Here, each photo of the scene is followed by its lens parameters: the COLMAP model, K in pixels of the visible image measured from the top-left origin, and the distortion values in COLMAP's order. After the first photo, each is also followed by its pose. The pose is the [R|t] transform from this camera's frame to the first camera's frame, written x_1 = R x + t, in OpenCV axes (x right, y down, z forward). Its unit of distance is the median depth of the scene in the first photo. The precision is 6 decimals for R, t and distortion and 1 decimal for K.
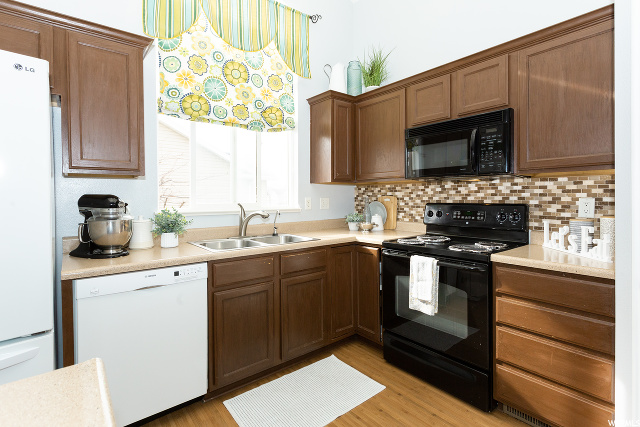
lens RADIAL K [[306.3, 0, 327.8], [0, 306.3, 199.8], [0, 0, 1]] dist [0.000134, 0.000007]
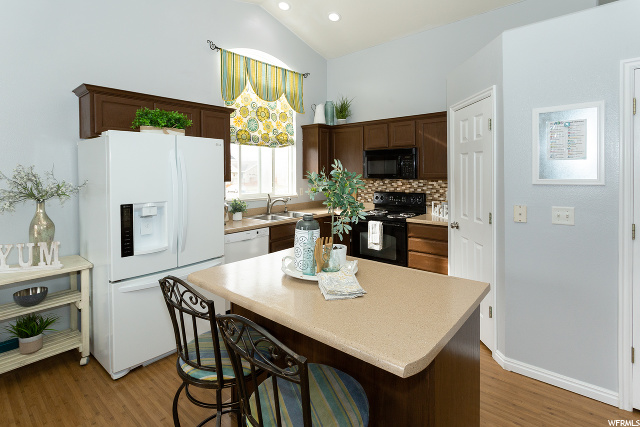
lens RADIAL K [[313.9, 0, 313.4], [0, 313.9, 179.8], [0, 0, 1]] dist [0.000102, -0.000012]
pose [[0.988248, -0.008796, 0.152607, -0.303479], [0.006436, 0.999852, 0.015948, -0.090395], [-0.152725, -0.014778, 0.988158, -0.731126]]
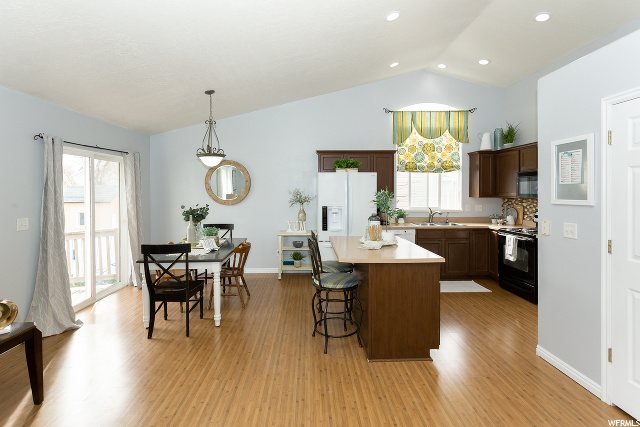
lens RADIAL K [[311.1, 0, 317.4], [0, 311.1, 195.6], [0, 0, 1]] dist [0.026358, 0.000052]
pose [[0.776145, 0.010362, -0.630469, 0.524837], [-0.004969, 0.999934, 0.010318, -0.095273], [0.630535, -0.004875, 0.776146, -1.317749]]
